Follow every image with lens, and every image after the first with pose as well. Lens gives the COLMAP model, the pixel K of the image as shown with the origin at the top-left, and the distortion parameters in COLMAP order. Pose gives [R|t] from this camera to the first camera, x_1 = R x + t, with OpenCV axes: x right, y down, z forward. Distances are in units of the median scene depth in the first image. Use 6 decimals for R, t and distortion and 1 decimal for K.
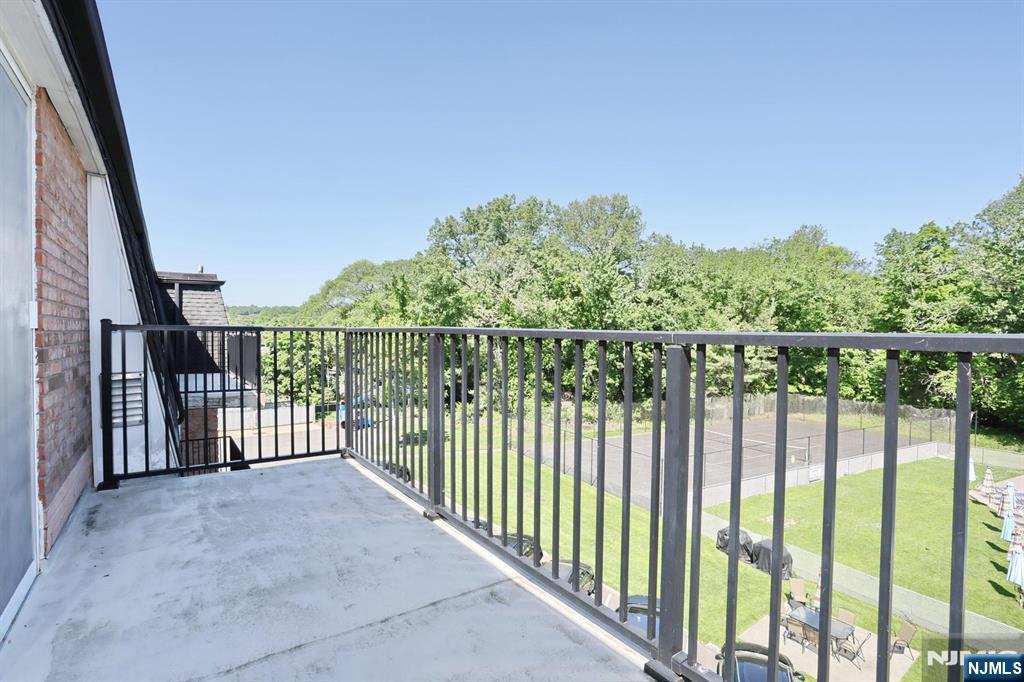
lens RADIAL K [[495.9, 0, 508.1], [0, 495.9, 339.1], [0, 0, 1]] dist [-0.070666, 0.027284]
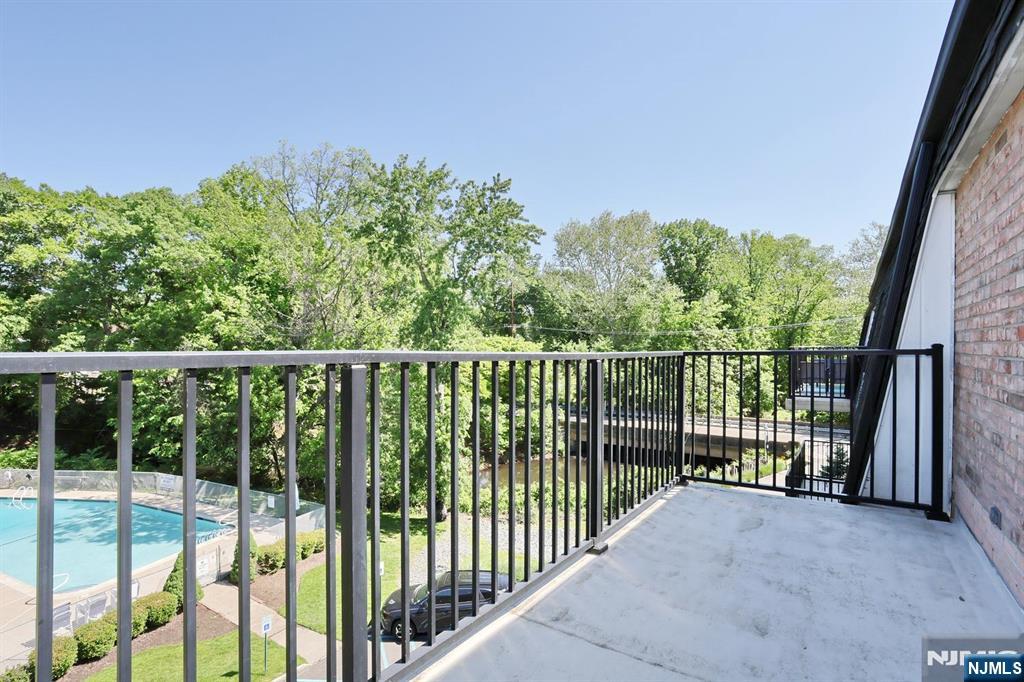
lens RADIAL K [[495.9, 0, 508.1], [0, 495.9, 339.1], [0, 0, 1]] dist [-0.070666, 0.027284]
pose [[-0.330156, 0.006304, 0.943906, -0.866697], [0.008344, 0.999958, -0.003760, -0.042258], [-0.943890, 0.006634, -0.330194, 1.309720]]
